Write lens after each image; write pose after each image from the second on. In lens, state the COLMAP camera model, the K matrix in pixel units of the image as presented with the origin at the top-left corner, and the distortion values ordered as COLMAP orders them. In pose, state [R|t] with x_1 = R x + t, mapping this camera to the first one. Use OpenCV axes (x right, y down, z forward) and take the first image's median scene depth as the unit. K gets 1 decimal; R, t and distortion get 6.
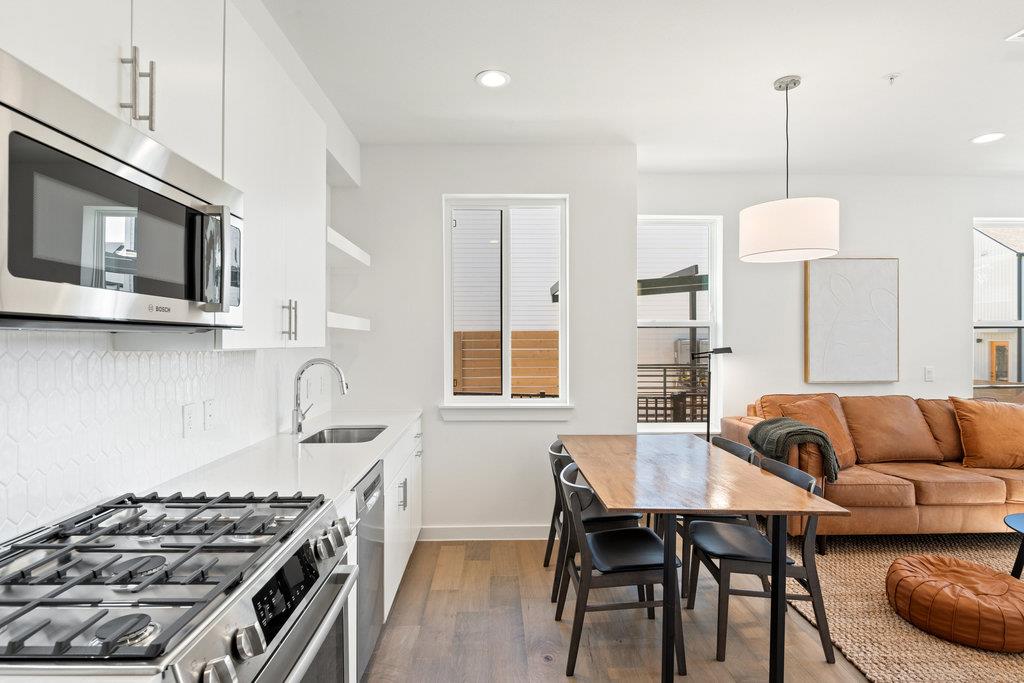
lens RADIAL K [[513.1, 0, 504.8], [0, 513.1, 343.5], [0, 0, 1]] dist [-0.002812, -0.001611]
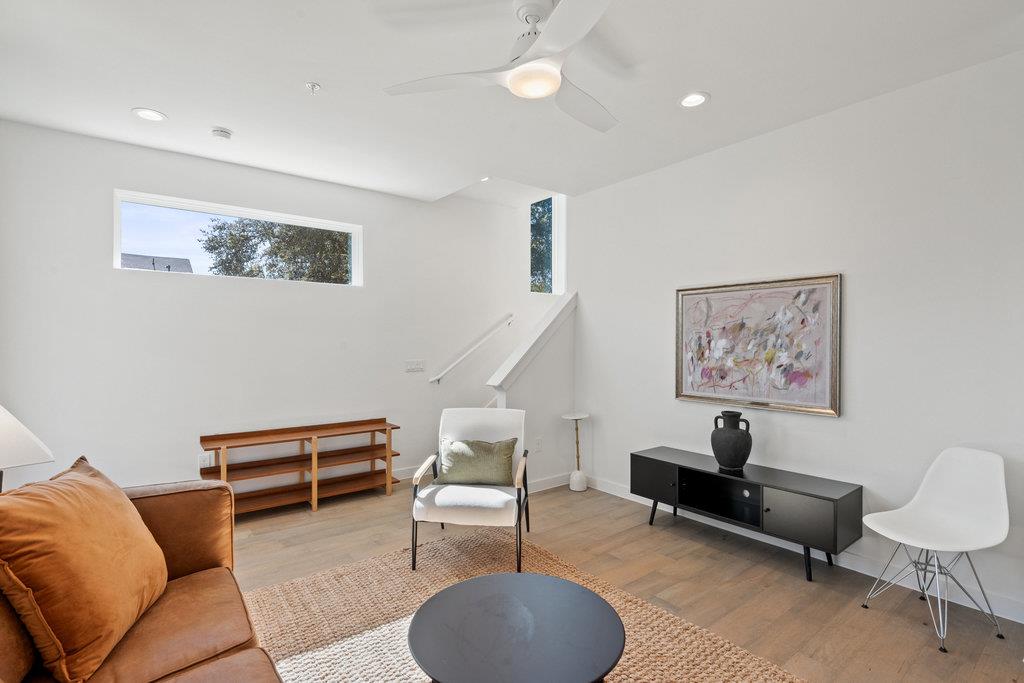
lens RADIAL K [[481.7, 0, 509.5], [0, 481.7, 345.4], [0, 0, 1]] dist [0.002842, -0.001444]
pose [[-0.589774, -0.005310, 0.807551, 0.454251], [0.003573, 0.999951, 0.009185, 0.006600], [-0.807561, 0.008302, -0.589726, 0.936558]]
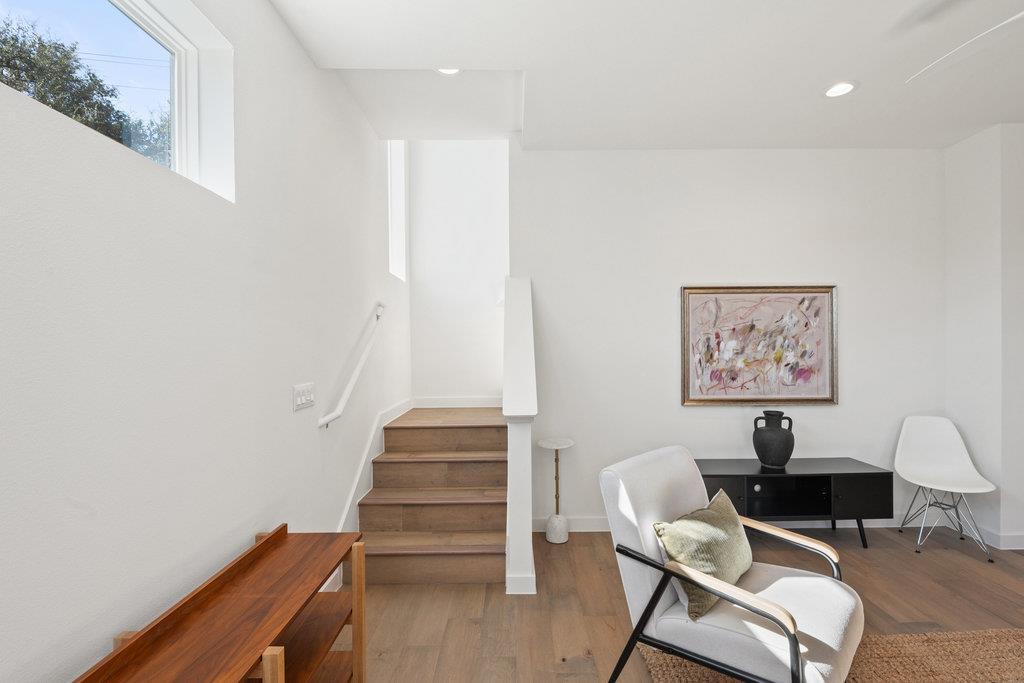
lens RADIAL K [[469.0, 0, 515.5], [0, 469.0, 351.1], [0, 0, 1]] dist [0.004068, -0.006210]
pose [[-0.999728, 0.008485, 0.021735, 1.369818], [0.008909, 0.999771, 0.019477, 0.003868], [-0.021564, 0.019665, -0.999574, 0.973280]]
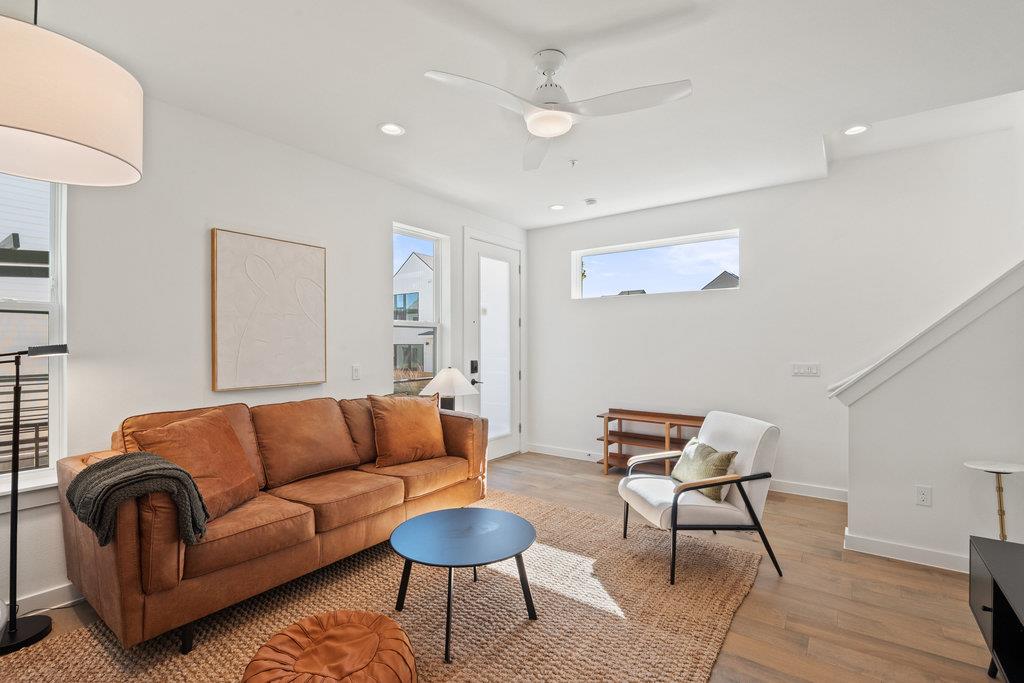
lens RADIAL K [[469.0, 0, 512.0], [0, 469.0, 342.4], [0, 0, 1]] dist [0.004068, -0.006210]
pose [[0.608224, 0.002983, 0.793760, 0.344953], [0.005373, 0.999955, -0.007875, 0.013162], [-0.793747, 0.009055, 0.608180, 0.252802]]
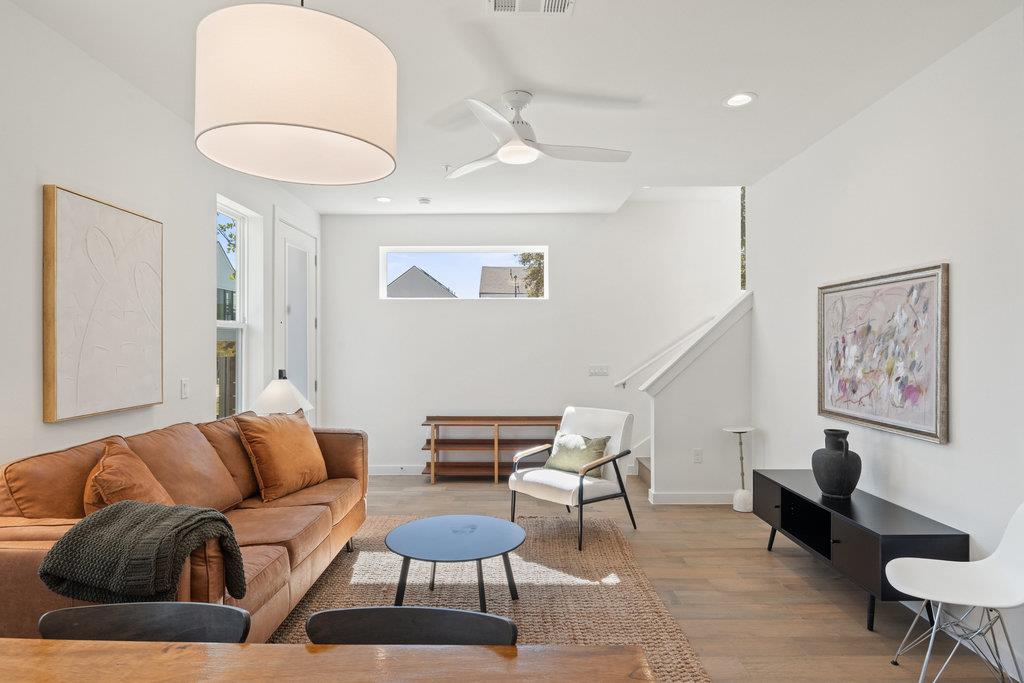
lens RADIAL K [[567.3, 0, 510.6], [0, 567.3, 341.9], [0, 0, 1]] dist [0.001370, -0.002264]
pose [[0.028755, 0.006345, 0.999566, 0.027086], [0.007075, 0.999954, -0.006551, 0.001139], [-0.999561, 0.007260, 0.028709, 0.581699]]
